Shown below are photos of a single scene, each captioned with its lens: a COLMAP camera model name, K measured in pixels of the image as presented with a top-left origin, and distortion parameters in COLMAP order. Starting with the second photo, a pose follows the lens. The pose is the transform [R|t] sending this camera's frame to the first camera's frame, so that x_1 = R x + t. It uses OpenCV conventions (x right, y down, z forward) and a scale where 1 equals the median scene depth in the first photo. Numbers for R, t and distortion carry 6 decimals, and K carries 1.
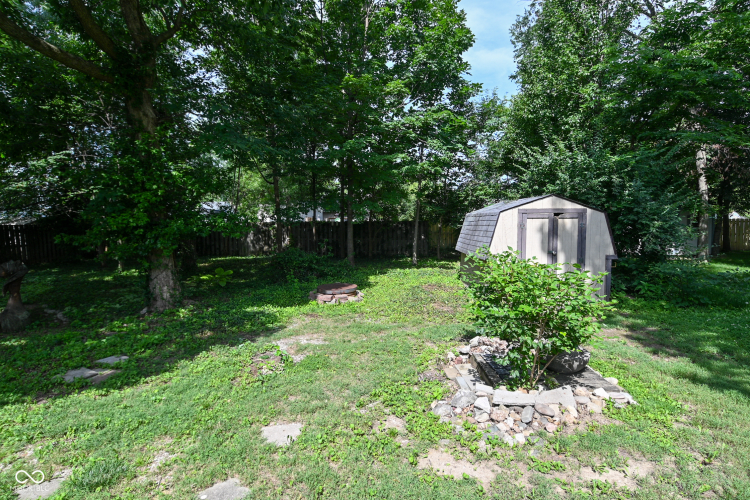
lens RADIAL K [[396.8, 0, 379.3], [0, 396.8, 247.0], [0, 0, 1]] dist [-0.003369, -0.001635]
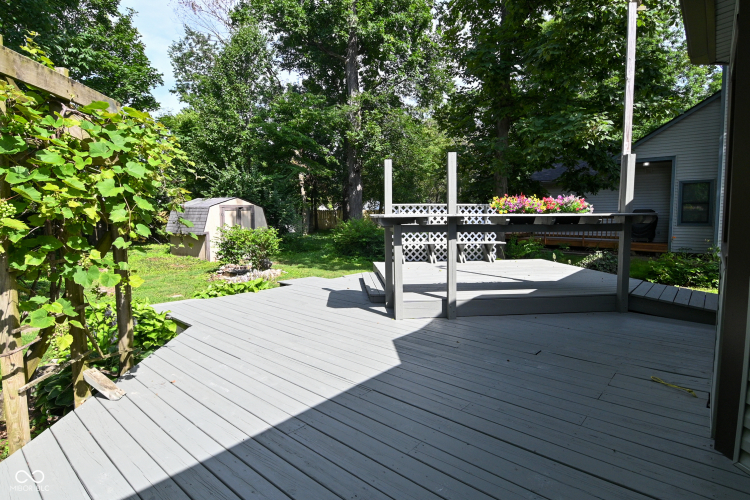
lens RADIAL K [[396.8, 0, 376.4], [0, 396.8, 250.8], [0, 0, 1]] dist [-0.003369, -0.001635]
pose [[0.653385, -0.074388, 0.753362, -0.399966], [0.050086, 0.997228, 0.055029, 0.034484], [-0.755367, 0.001778, 0.655300, -0.507475]]
